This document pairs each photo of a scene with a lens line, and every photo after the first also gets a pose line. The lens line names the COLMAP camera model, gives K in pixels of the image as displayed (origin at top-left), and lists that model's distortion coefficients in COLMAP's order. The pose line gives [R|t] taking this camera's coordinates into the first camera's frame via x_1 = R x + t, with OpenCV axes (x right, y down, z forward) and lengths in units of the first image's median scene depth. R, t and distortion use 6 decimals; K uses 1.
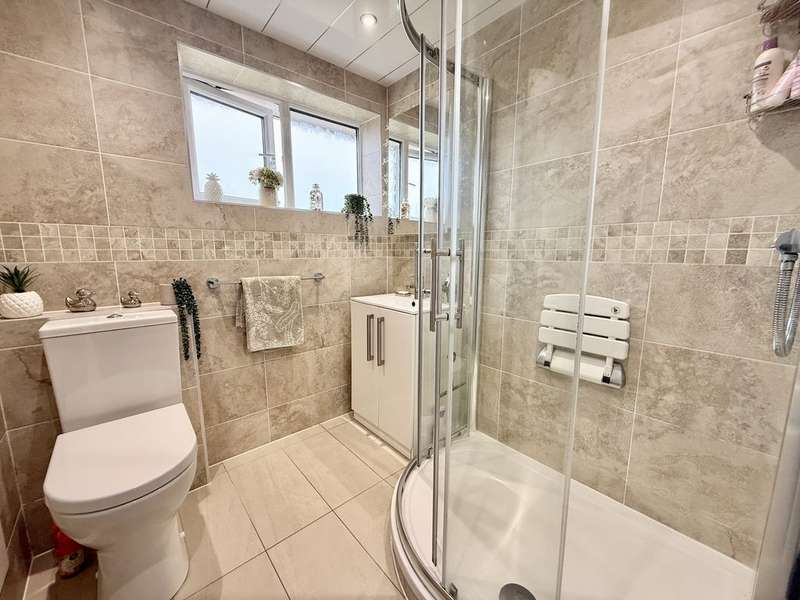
lens RADIAL K [[316.2, 0, 399.2], [0, 316.2, 298.7], [0, 0, 1]] dist [0.000666, 0.000099]
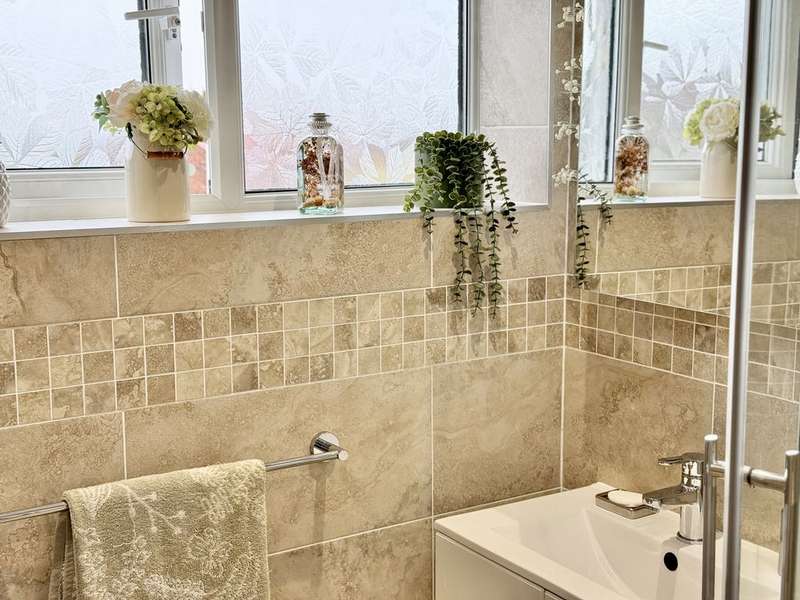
lens RADIAL K [[1103.5, 0, 400.5], [0, 1103.5, 300.6], [0, 0, 1]] dist [0.123695, 0.000000]
pose [[0.990408, 0.016101, -0.137236, -0.054406], [-0.014886, 0.999840, 0.009878, -0.207048], [0.137373, -0.007740, 0.990489, 0.035116]]
